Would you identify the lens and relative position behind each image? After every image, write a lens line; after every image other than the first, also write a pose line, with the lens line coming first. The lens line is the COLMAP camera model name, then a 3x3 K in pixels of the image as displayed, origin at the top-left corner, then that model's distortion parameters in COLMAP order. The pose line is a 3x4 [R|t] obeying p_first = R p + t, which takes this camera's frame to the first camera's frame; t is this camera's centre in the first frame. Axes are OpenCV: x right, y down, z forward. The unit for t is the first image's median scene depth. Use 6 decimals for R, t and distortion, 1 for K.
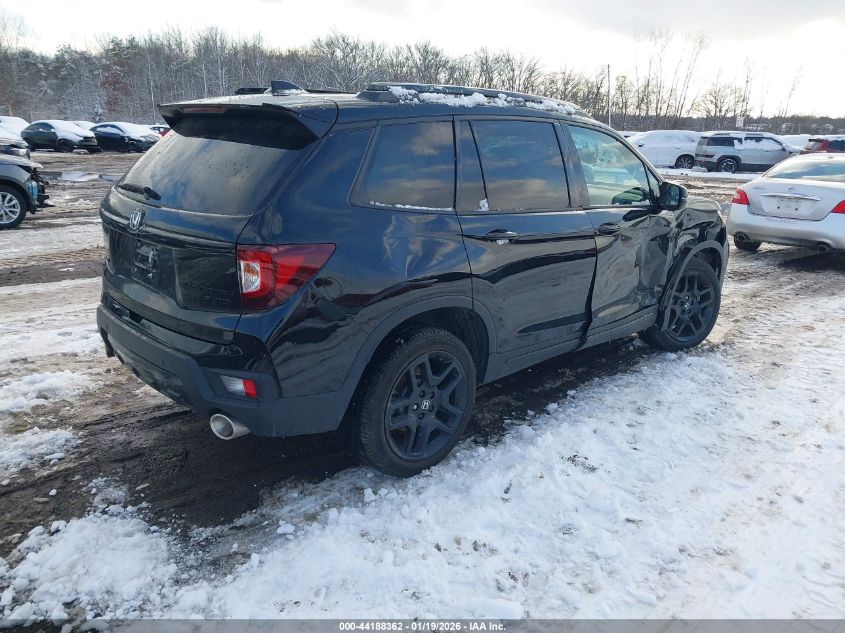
lens RADIAL K [[665.6, 0, 422.5], [0, 665.6, 316.5], [0, 0, 1]] dist [0.006891, 0.001832]
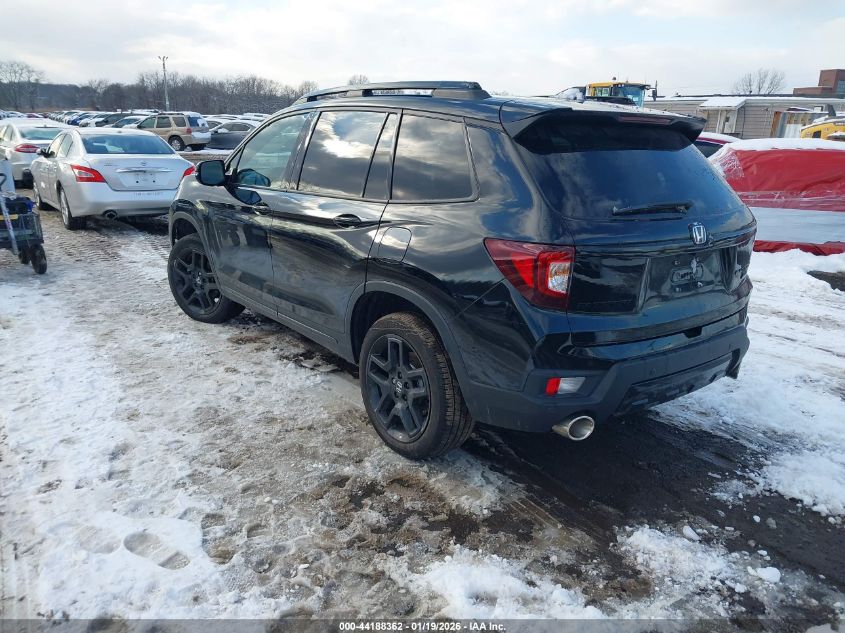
lens RADIAL K [[665.6, 0, 422.5], [0, 665.6, 316.5], [0, 0, 1]] dist [0.006891, 0.001832]
pose [[0.102614, -0.302477, 0.947617, -1.401903], [0.249654, 0.929985, 0.269815, -0.388762], [-0.962883, 0.208889, 0.170944, 1.207489]]
